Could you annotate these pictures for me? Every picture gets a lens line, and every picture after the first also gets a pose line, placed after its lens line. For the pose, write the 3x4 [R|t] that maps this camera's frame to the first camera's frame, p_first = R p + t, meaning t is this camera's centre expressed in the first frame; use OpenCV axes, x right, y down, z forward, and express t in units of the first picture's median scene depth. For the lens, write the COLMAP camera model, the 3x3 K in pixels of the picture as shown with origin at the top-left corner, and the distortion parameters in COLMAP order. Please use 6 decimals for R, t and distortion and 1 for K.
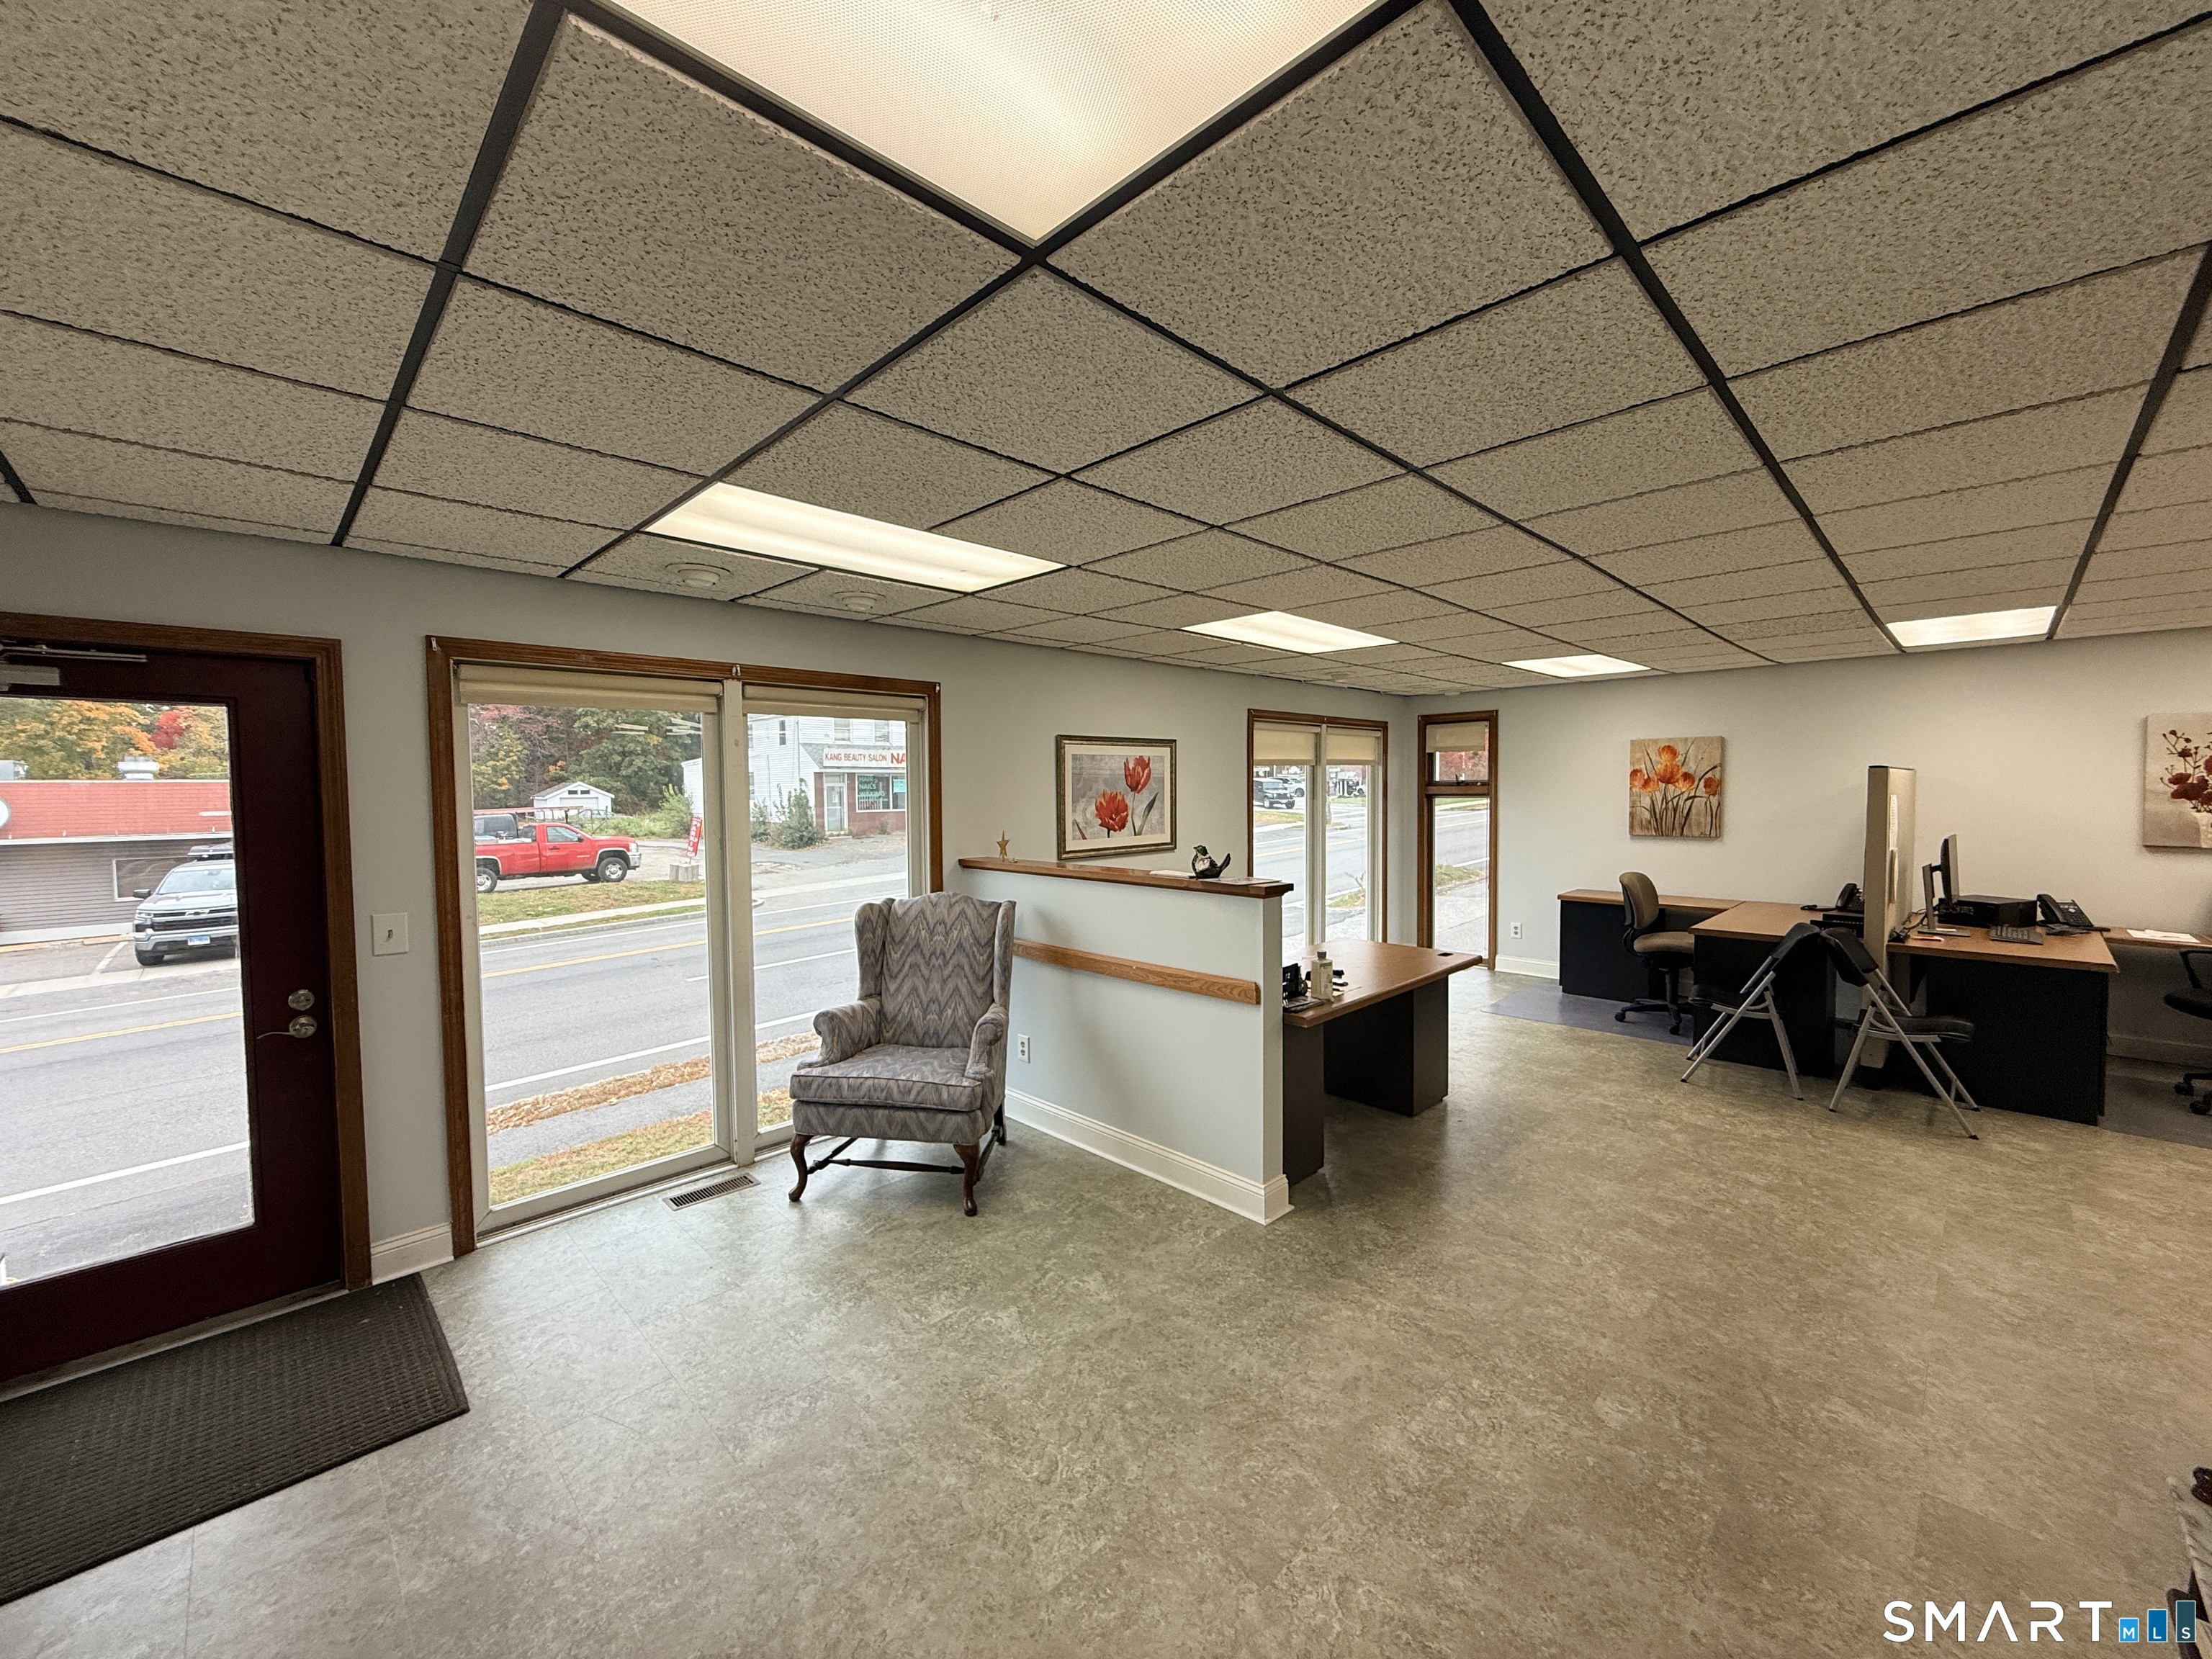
lens RADIAL K [[878.4, 0, 1097.6], [0, 878.4, 827.5], [0, 0, 1]] dist [-0.000162, 0.000146]
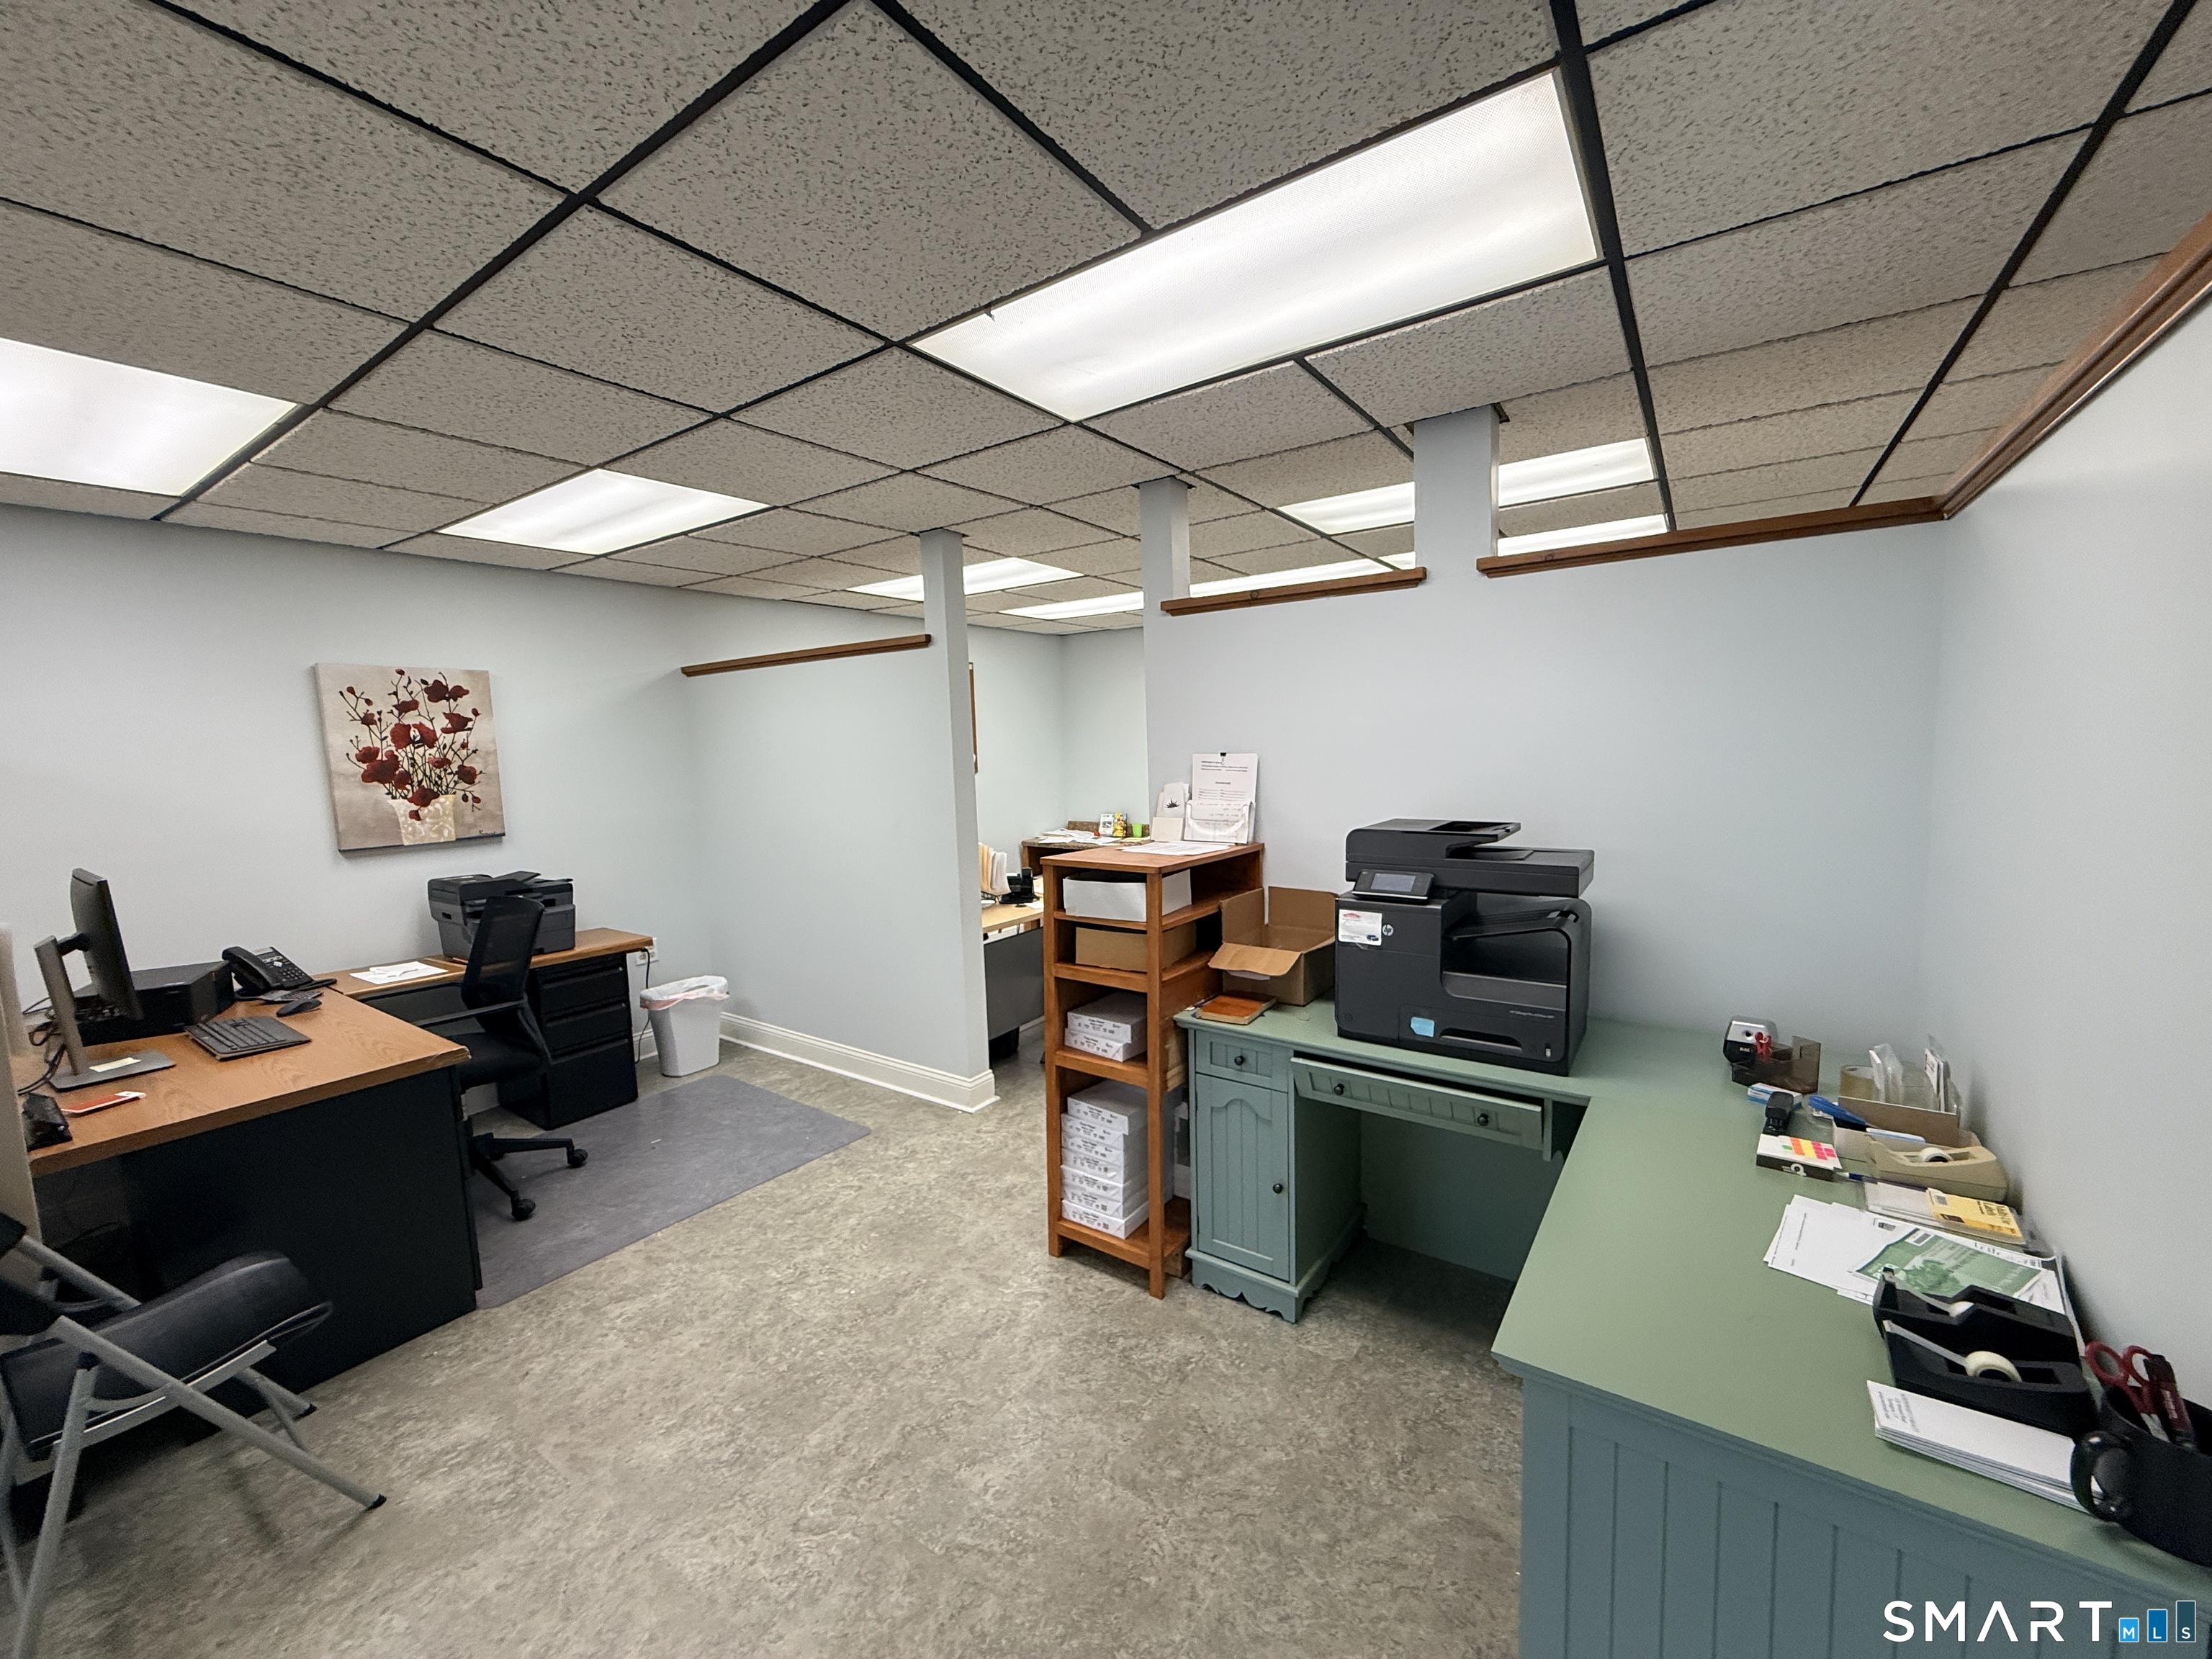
lens RADIAL K [[878.4, 0, 1097.6], [0, 878.4, 827.5], [0, 0, 1]] dist [-0.000162, 0.000146]
pose [[-0.189508, -0.077945, 0.978781, 0.398553], [0.082139, 0.992092, 0.094908, -0.014971], [-0.978438, 0.098382, -0.181607, 0.543931]]
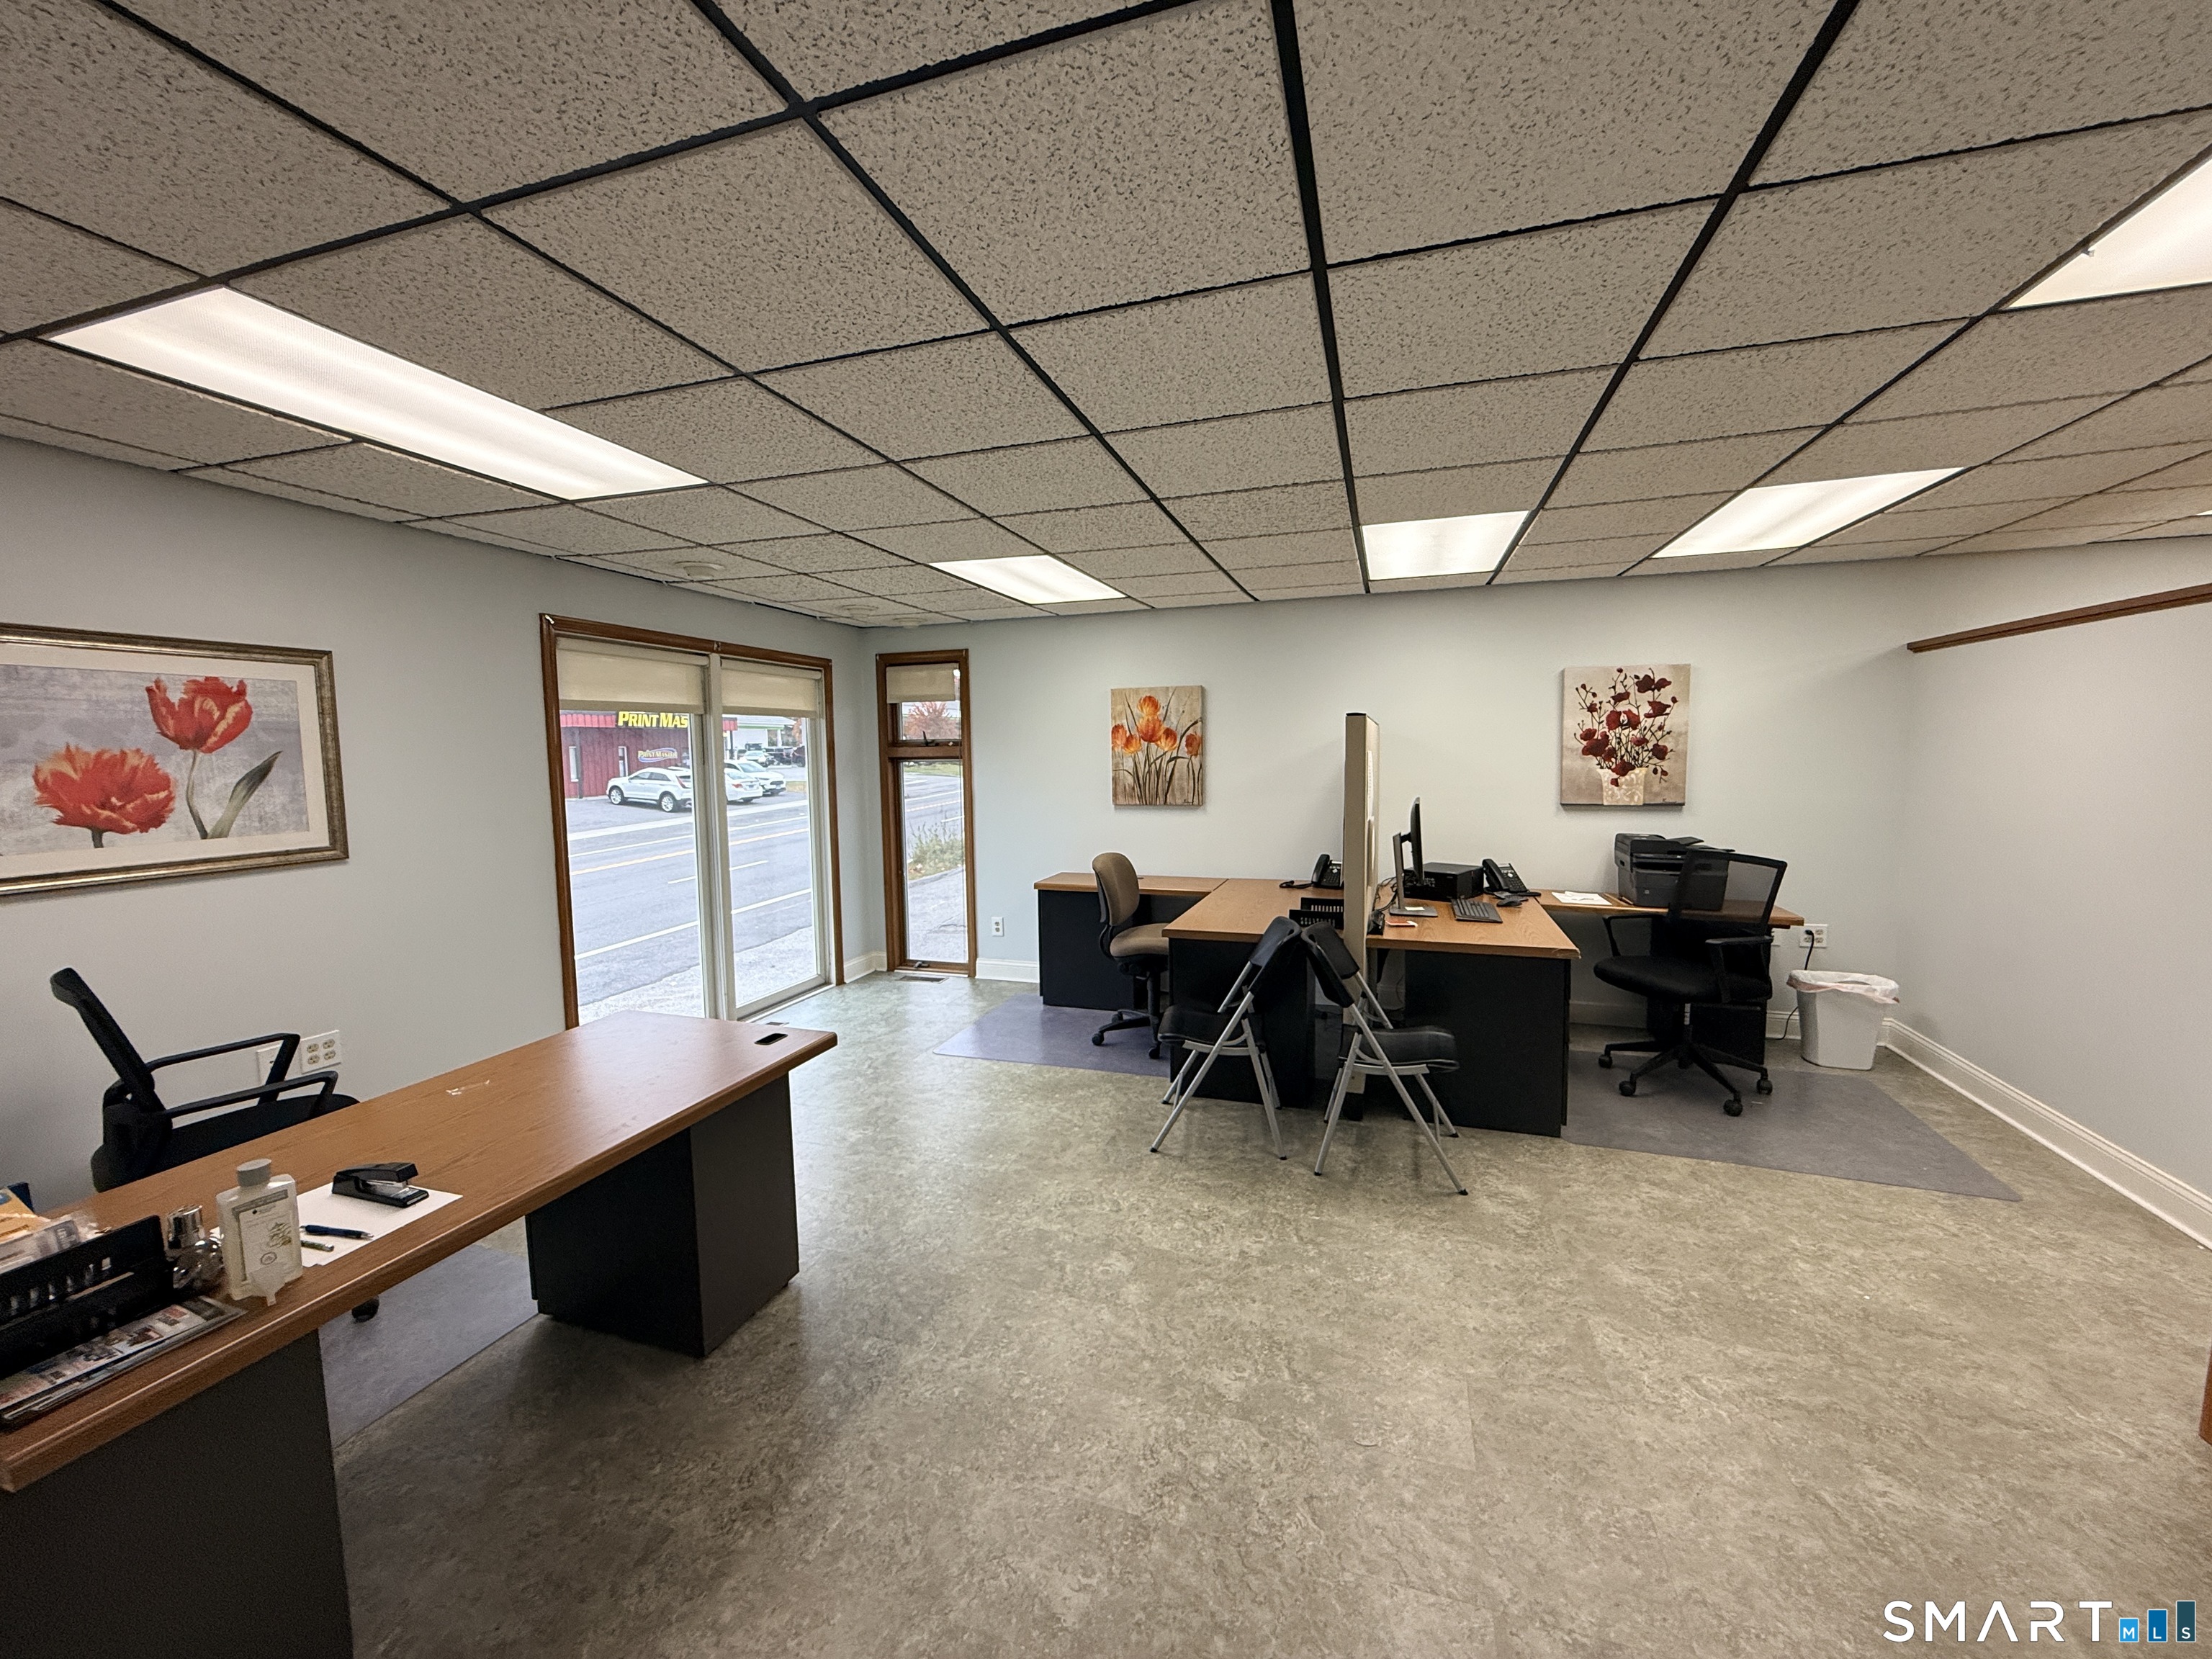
lens RADIAL K [[878.4, 0, 1097.6], [0, 878.4, 827.5], [0, 0, 1]] dist [-0.000162, 0.000146]
pose [[0.890346, -0.040359, 0.453492, 0.302971], [0.024573, 0.998871, 0.040652, -0.005548], [-0.454621, -0.025051, 0.890333, 0.377700]]
